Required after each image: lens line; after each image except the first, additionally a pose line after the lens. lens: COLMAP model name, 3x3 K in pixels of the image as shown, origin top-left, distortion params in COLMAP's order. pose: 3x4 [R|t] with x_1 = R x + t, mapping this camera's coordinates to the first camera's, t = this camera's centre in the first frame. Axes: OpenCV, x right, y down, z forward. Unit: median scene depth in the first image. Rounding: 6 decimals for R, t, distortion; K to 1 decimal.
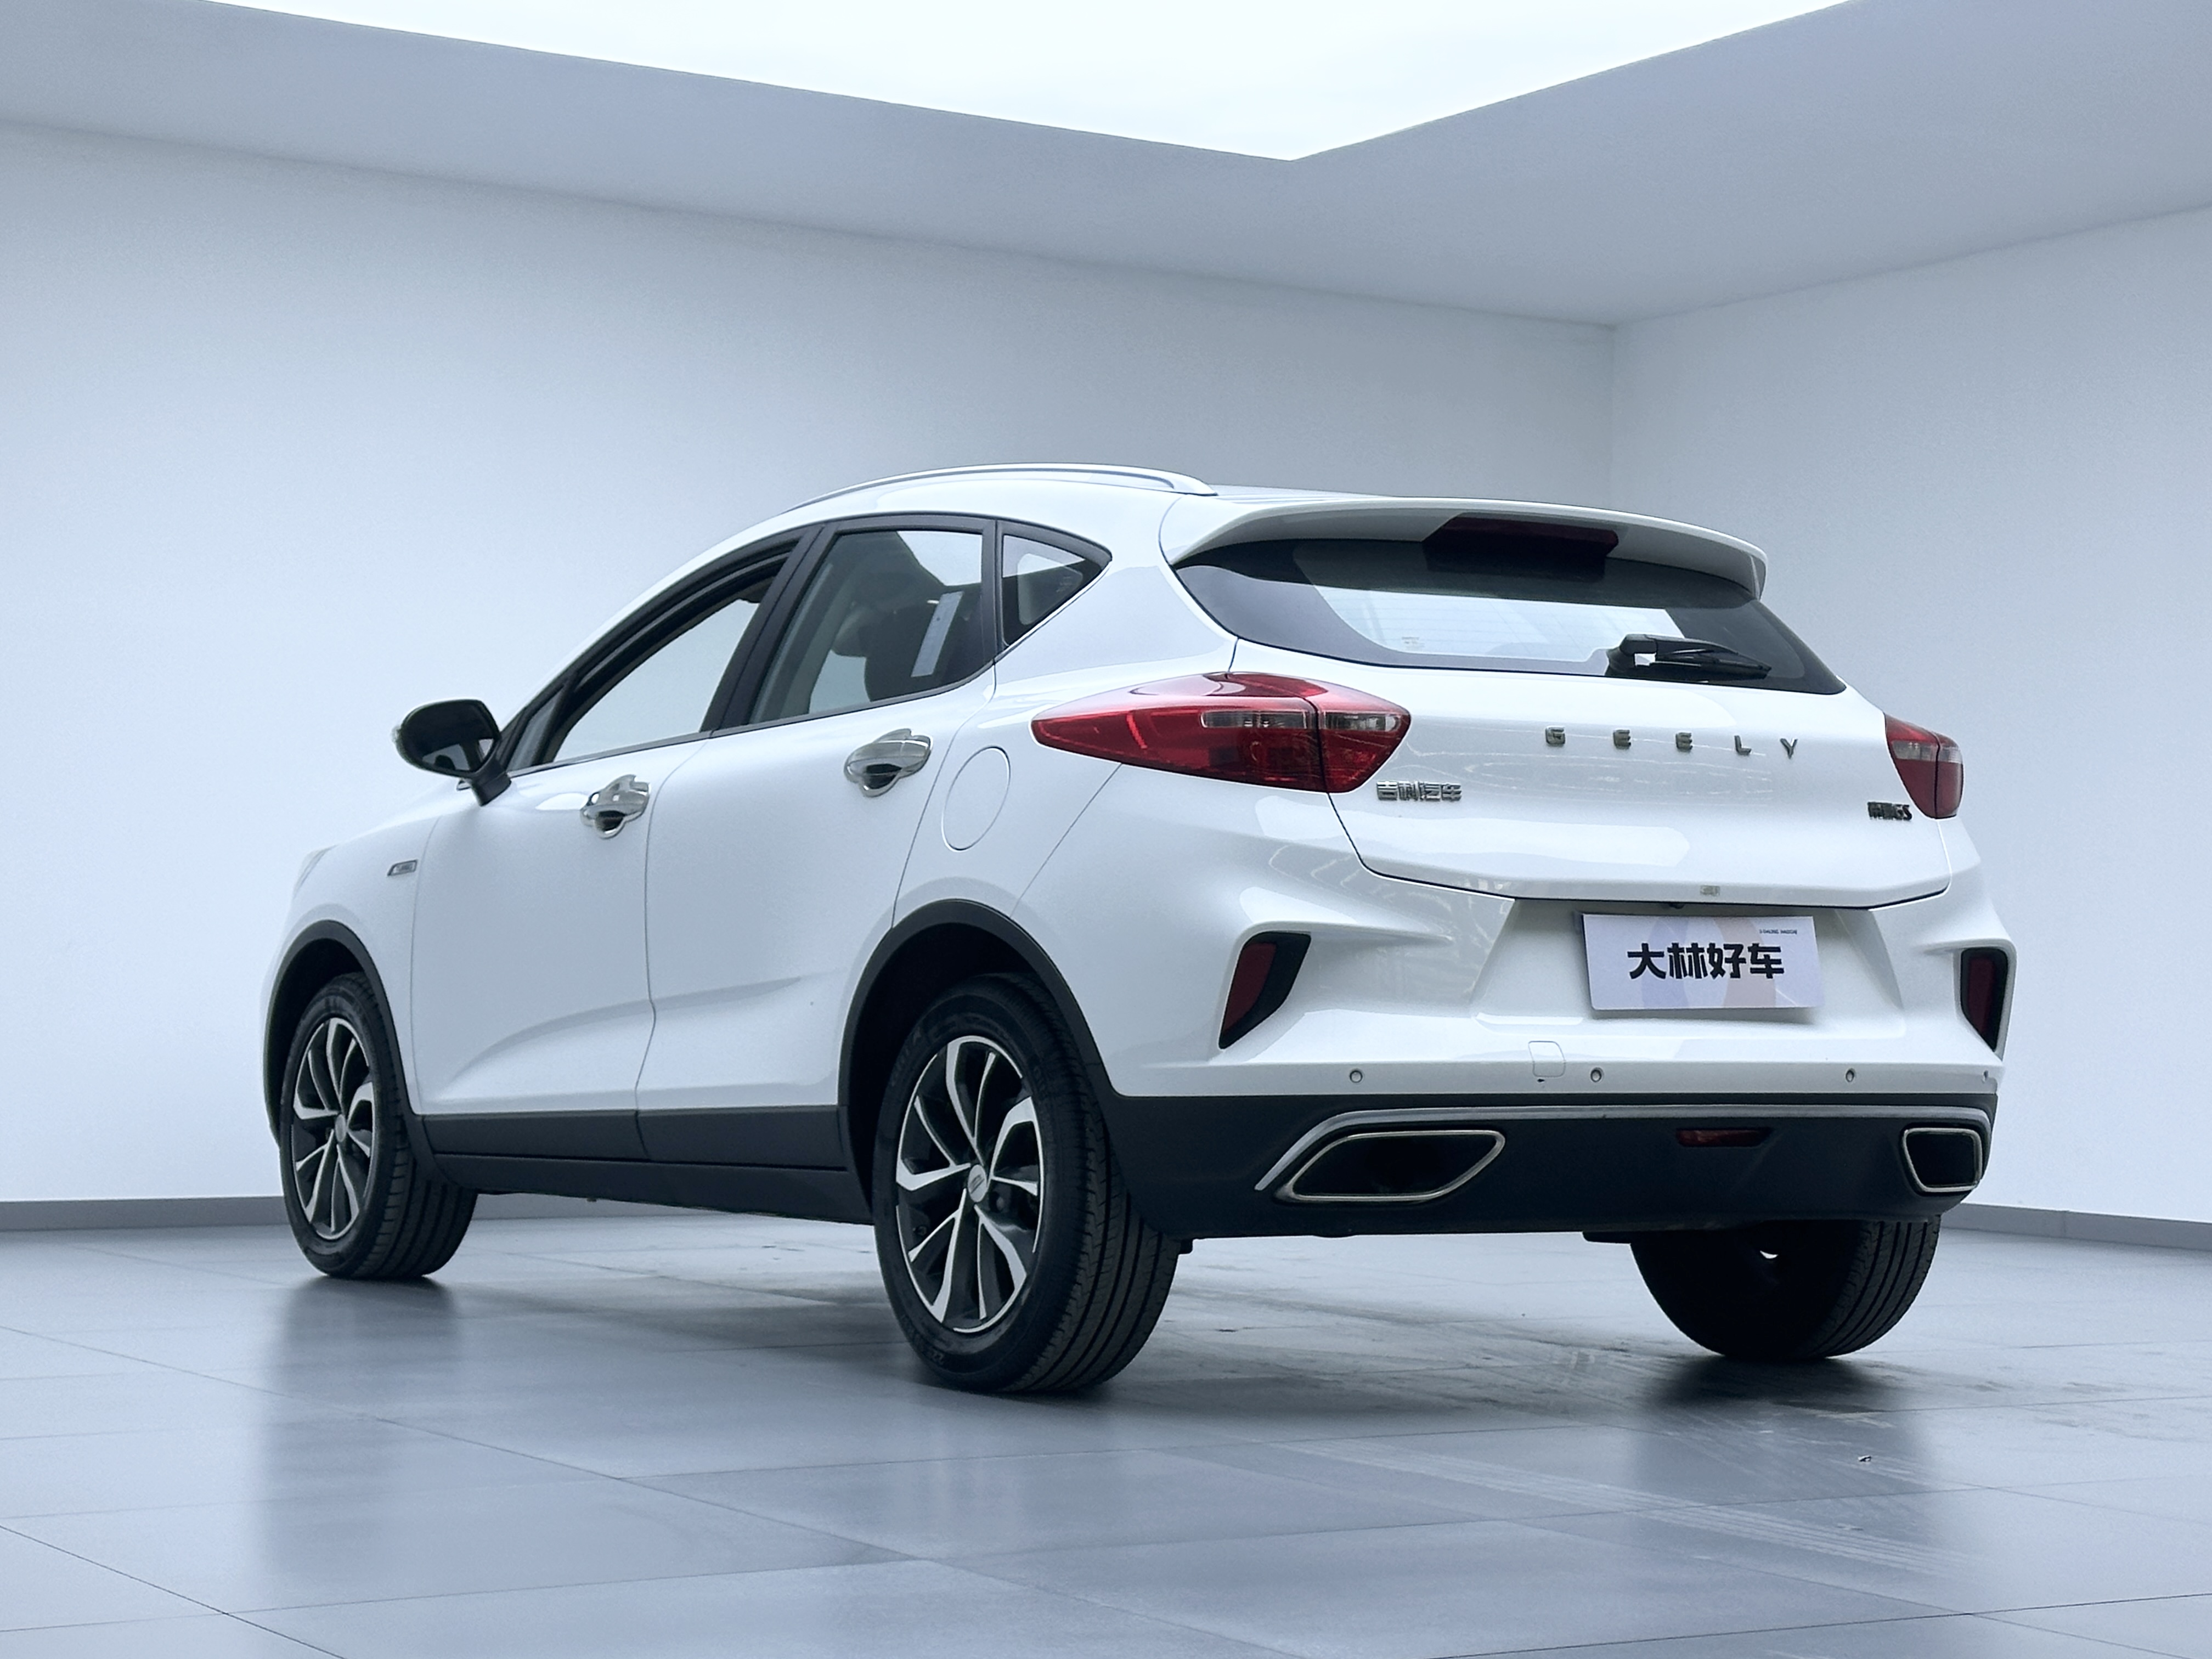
lens RADIAL K [[4130.1, 0, 1106.0], [0, 4130.1, 829.5], [0, 0, 1]] dist [0.150495, 0.189244]
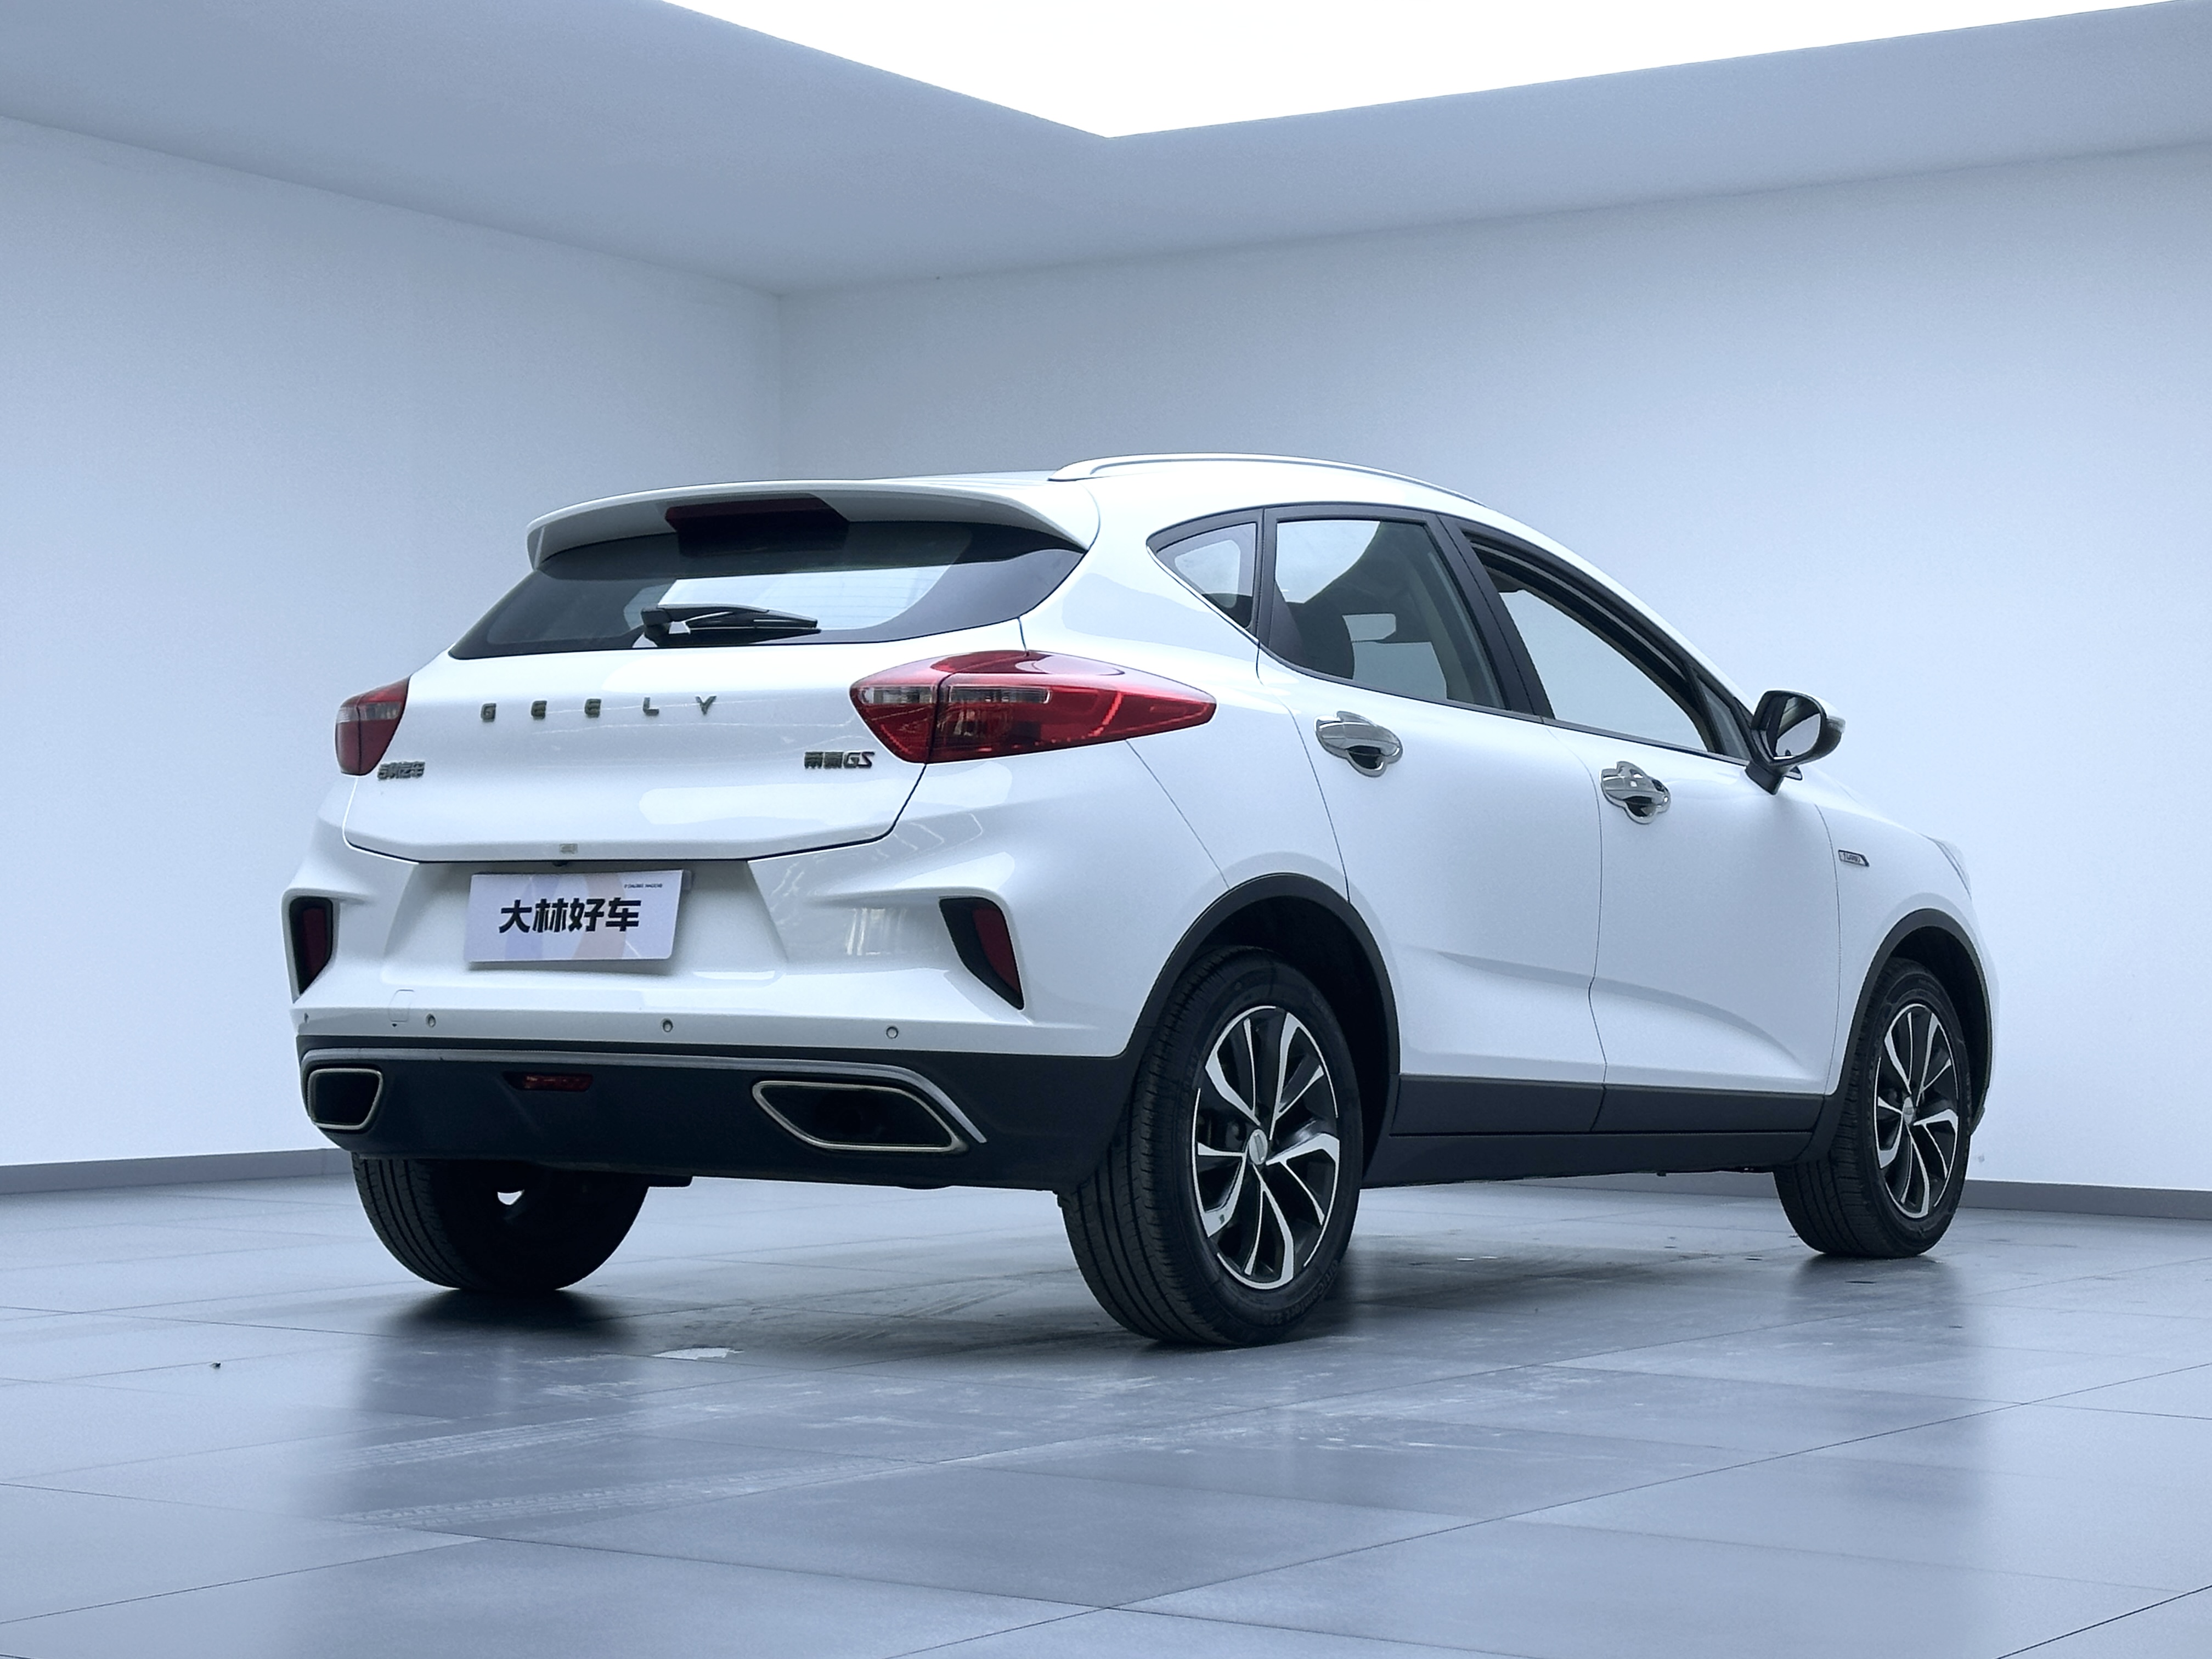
lens RADIAL K [[4130.1, 0, 1106.0], [0, 4130.1, 829.5], [0, 0, 1]] dist [0.150495, 0.189244]
pose [[0.410271, -0.036254, -0.911243, 1.159485], [0.028808, 0.999226, -0.026784, 0.041995], [0.911509, -0.015262, 0.410998, 0.691678]]
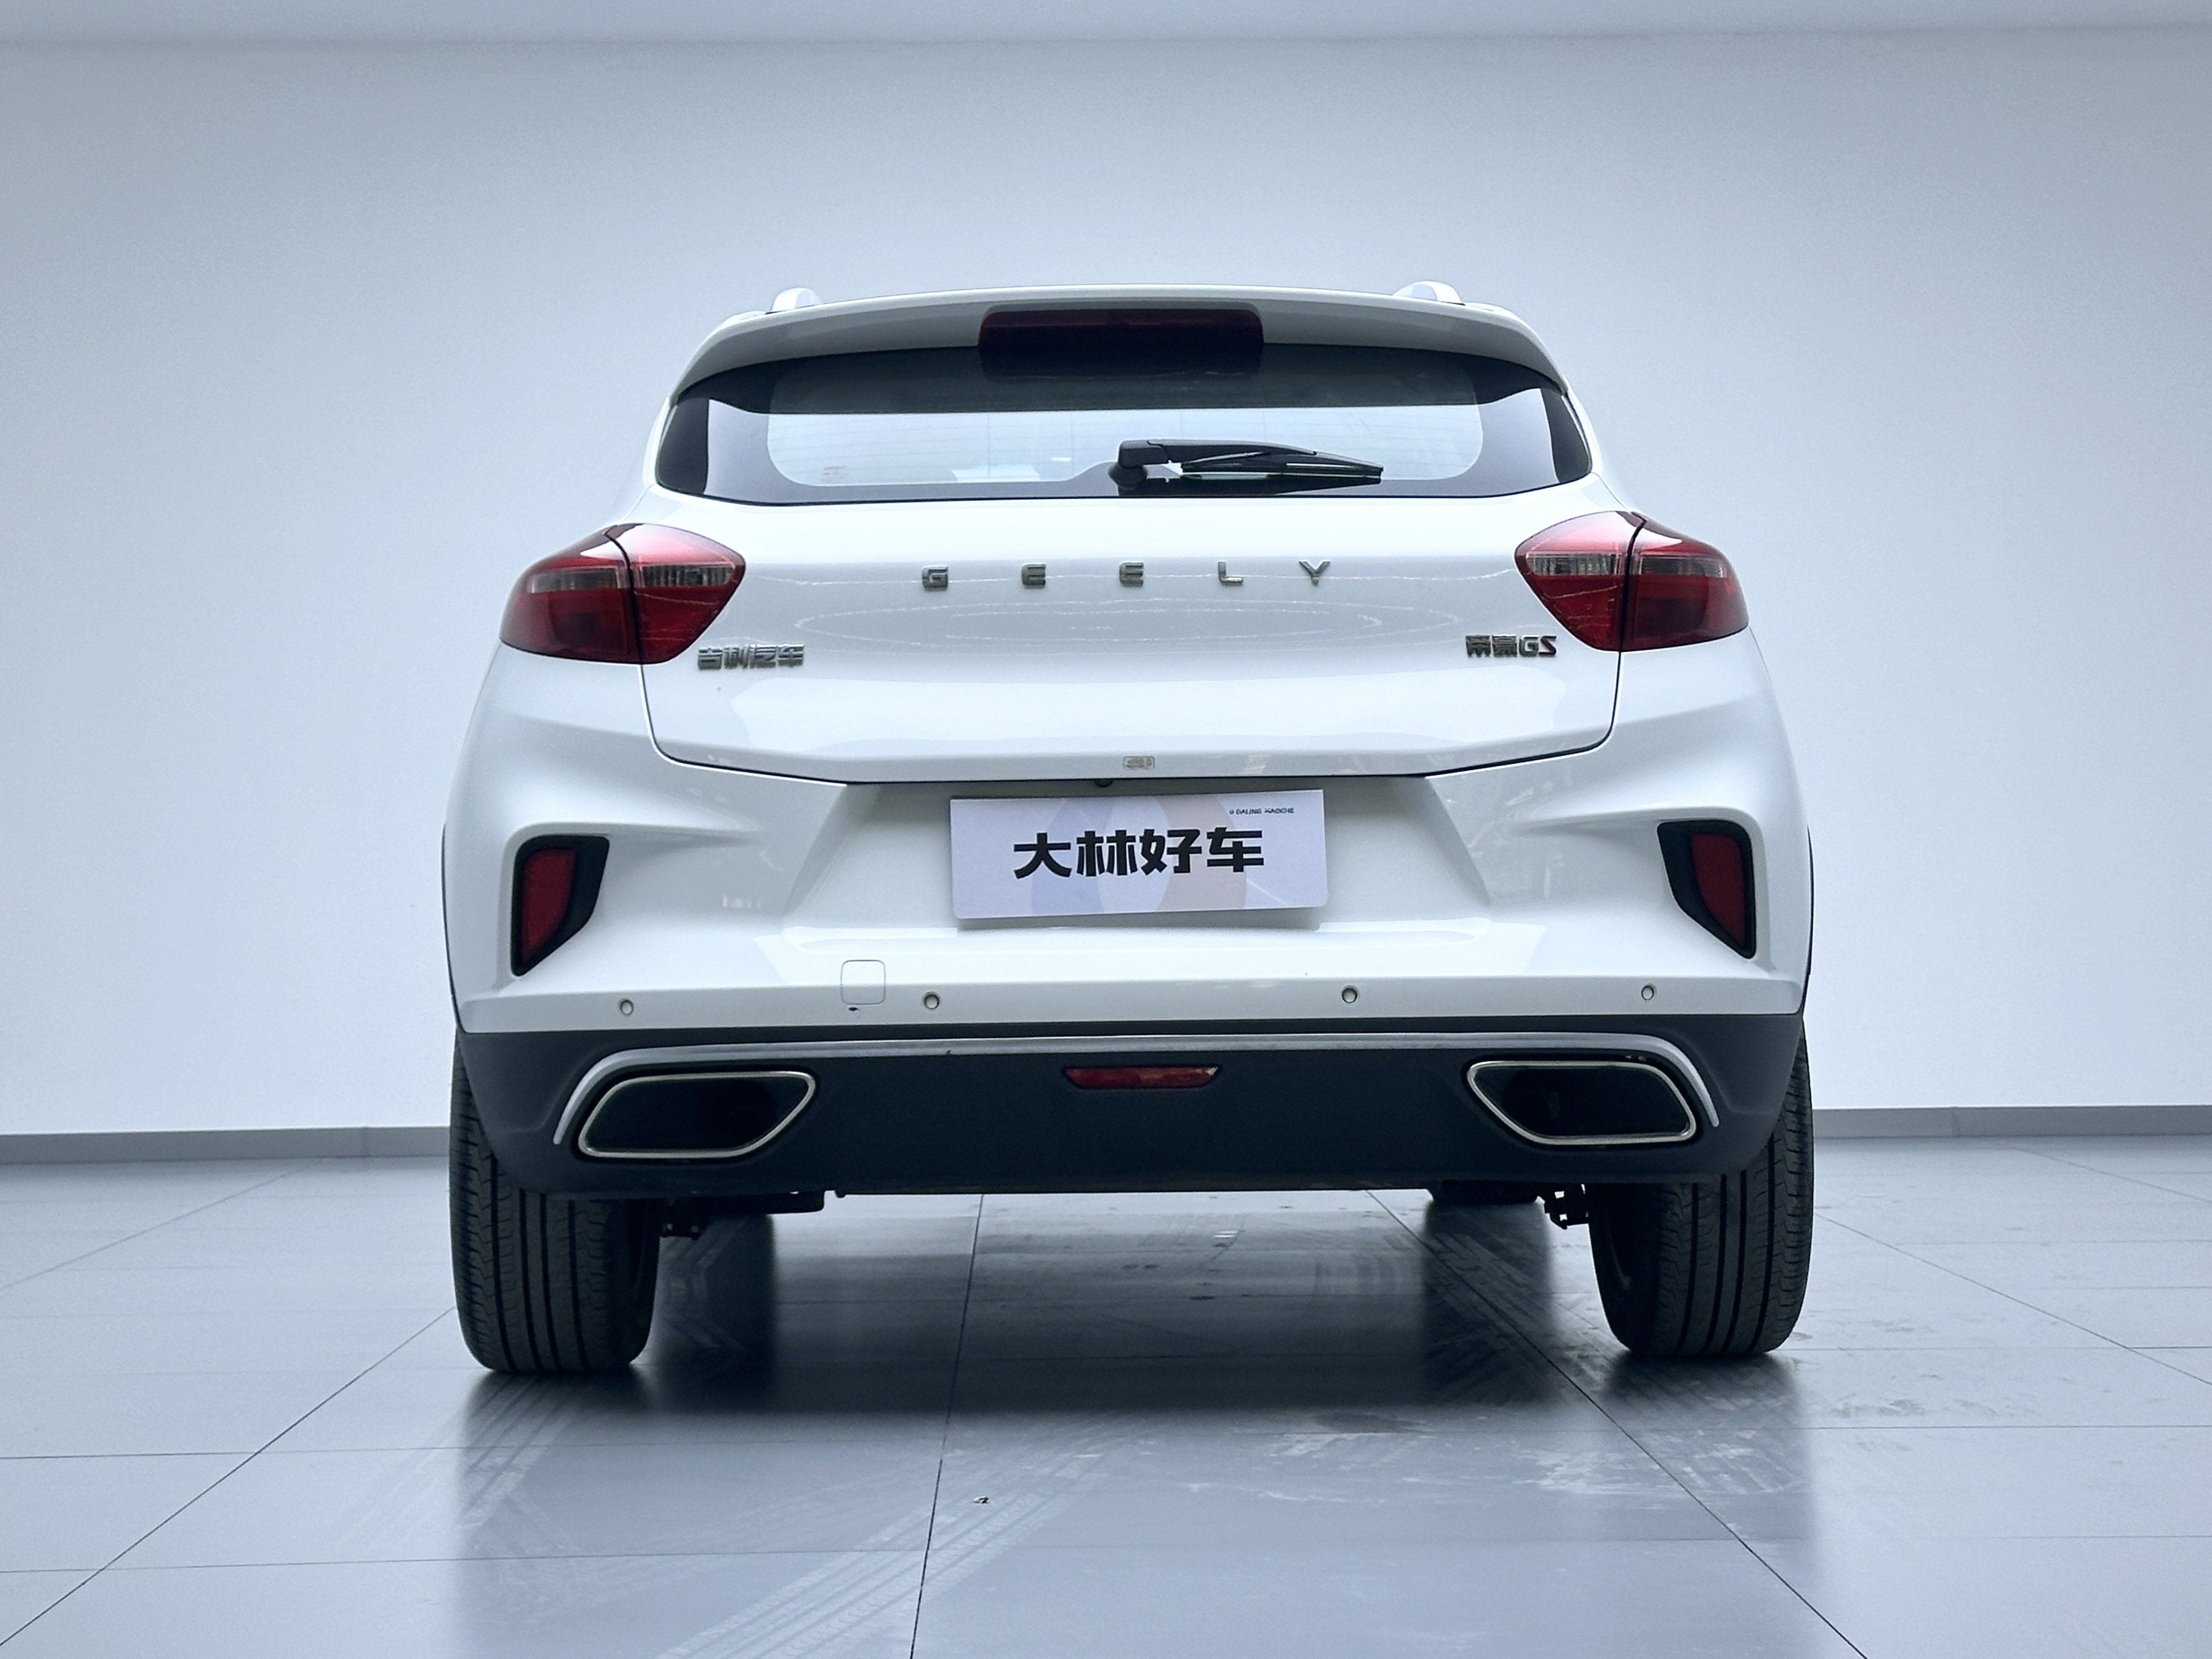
lens RADIAL K [[4130.1, 0, 1106.0], [0, 4130.1, 829.5], [0, 0, 1]] dist [0.150495, 0.189244]
pose [[0.856843, -0.031530, -0.514612, 0.541596], [0.044062, 0.998955, 0.012160, 0.017584], [0.513691, -0.033094, 0.857337, 0.326516]]
